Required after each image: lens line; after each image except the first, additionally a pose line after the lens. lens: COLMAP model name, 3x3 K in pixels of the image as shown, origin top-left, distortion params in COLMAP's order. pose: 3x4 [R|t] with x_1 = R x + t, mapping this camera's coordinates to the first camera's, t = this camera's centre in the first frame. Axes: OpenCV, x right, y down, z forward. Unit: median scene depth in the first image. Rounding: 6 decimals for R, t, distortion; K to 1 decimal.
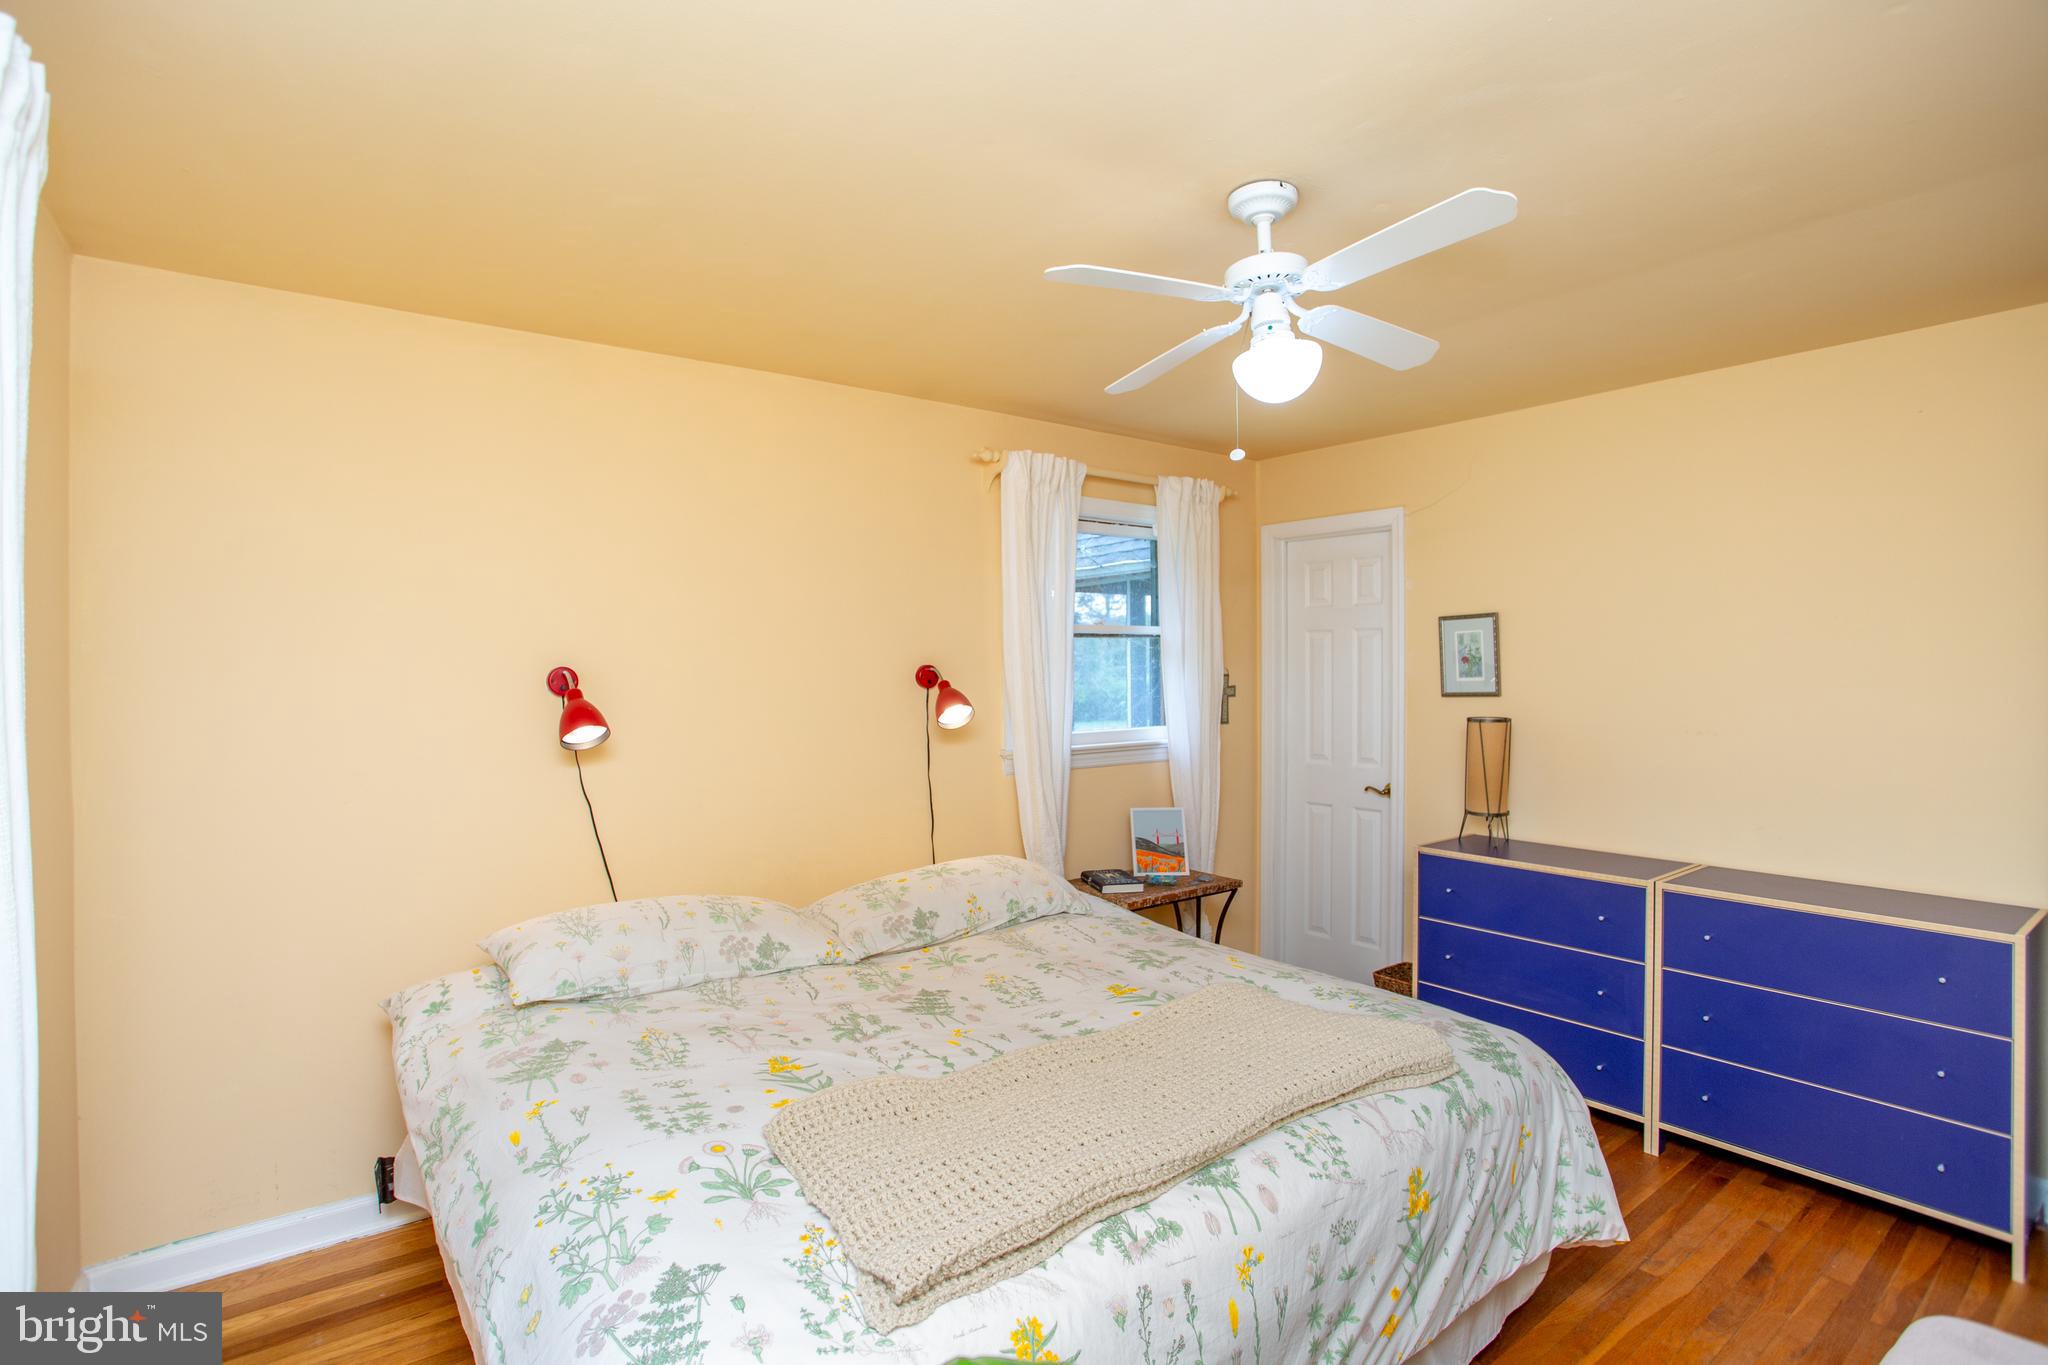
lens RADIAL K [[982.9, 0, 1020.4], [0, 982.9, 671.0], [0, 0, 1]] dist [-0.082081, 0.031989]
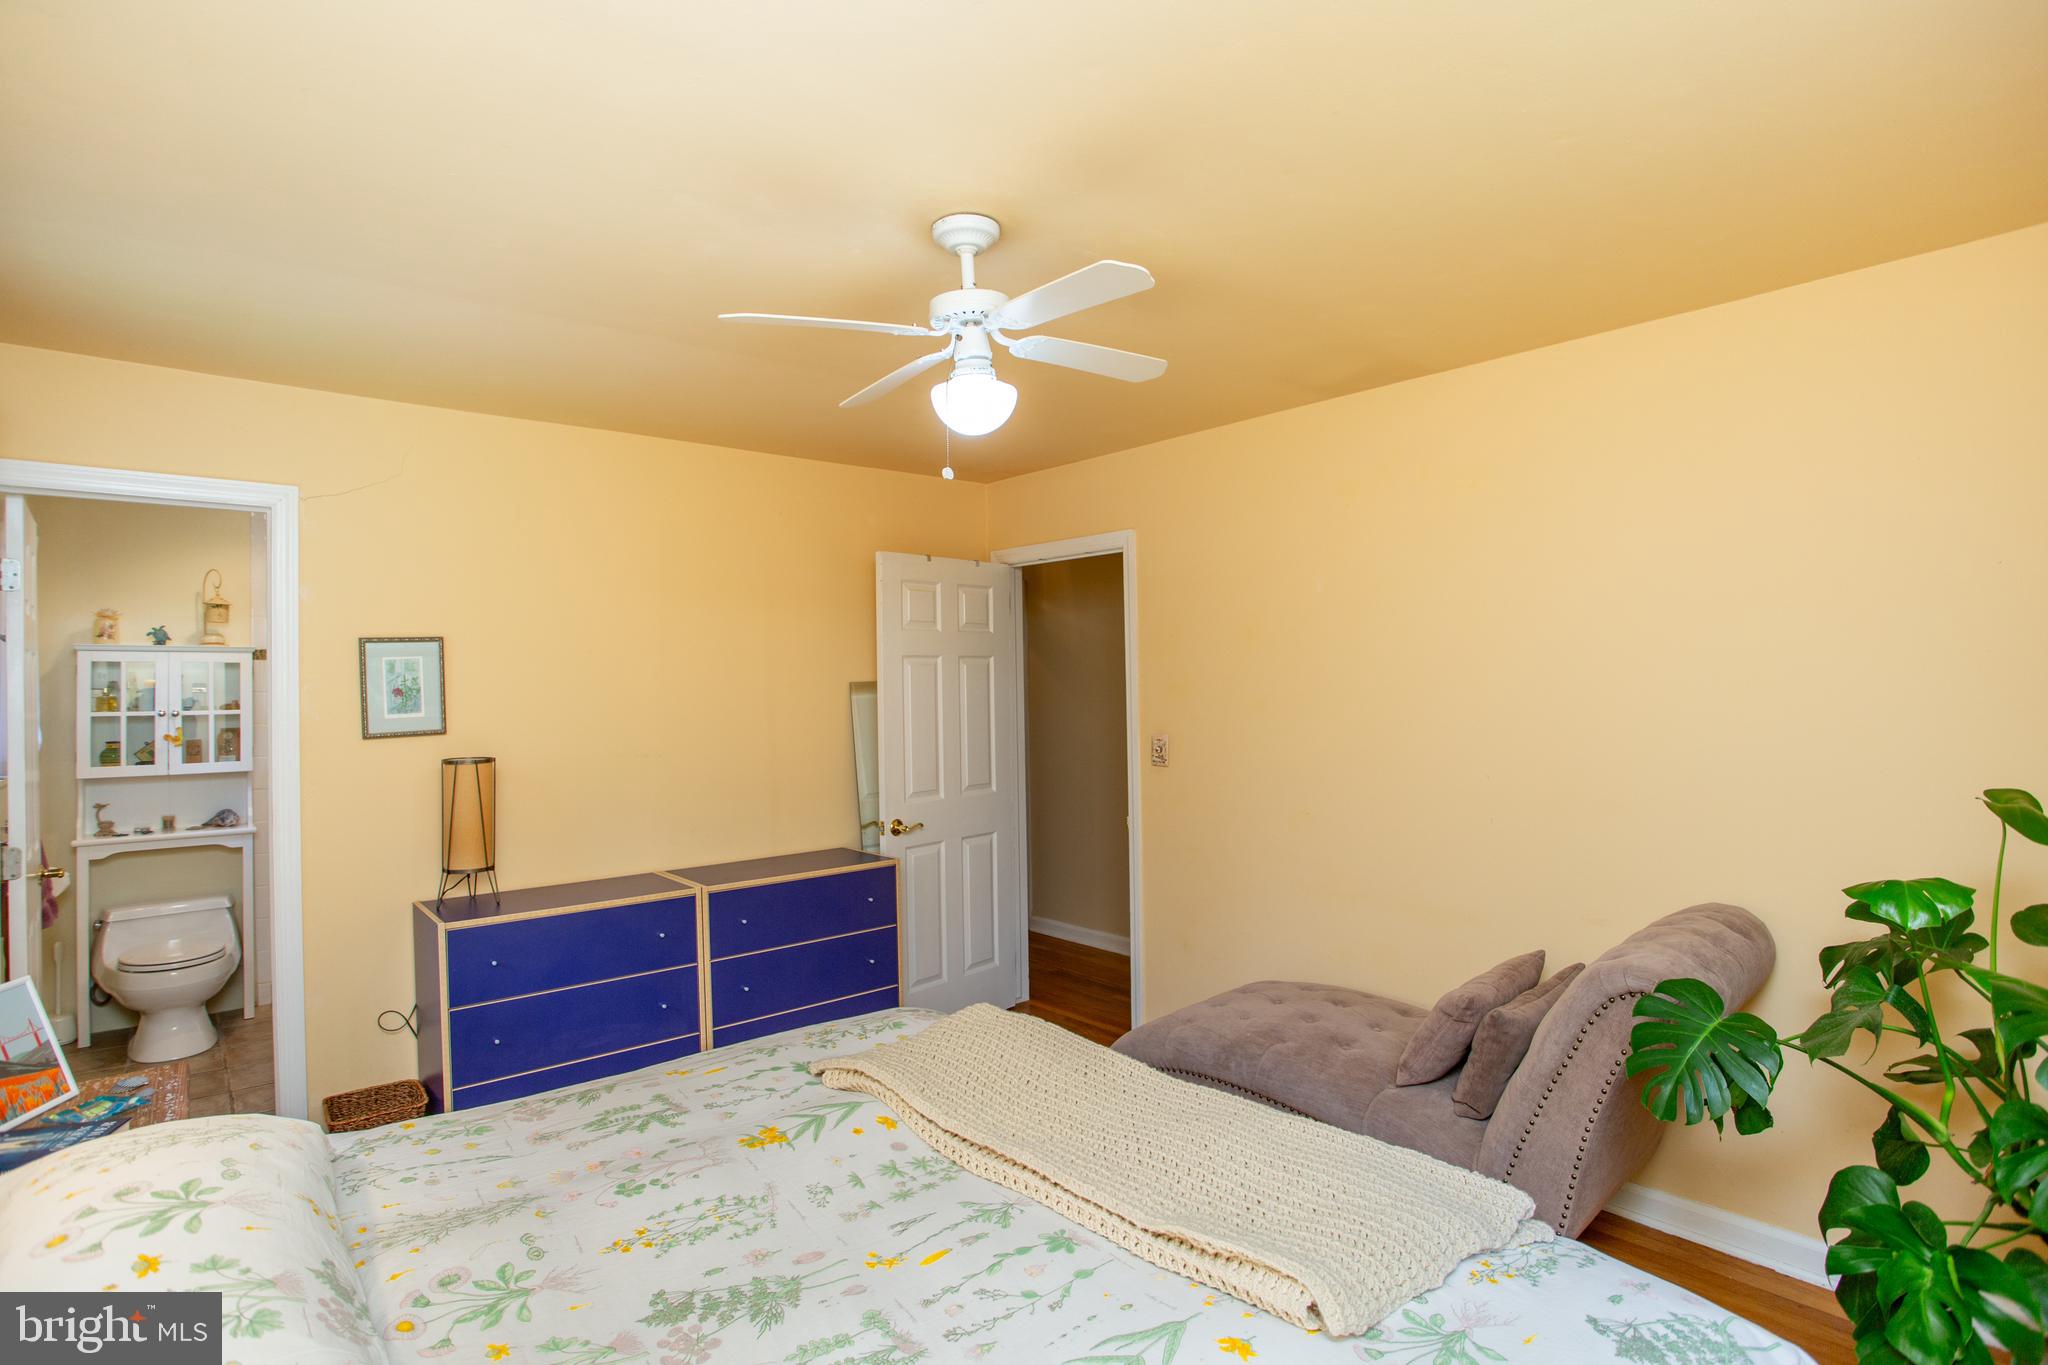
lens RADIAL K [[1016.4, 0, 1017.2], [0, 1016.4, 672.9], [0, 0, 1]] dist [-0.082835, 0.036253]
pose [[-0.068096, 0.017225, 0.997530, -0.547370], [0.020409, 0.999666, -0.015869, -0.005199], [-0.997470, 0.019278, -0.068424, 0.707640]]
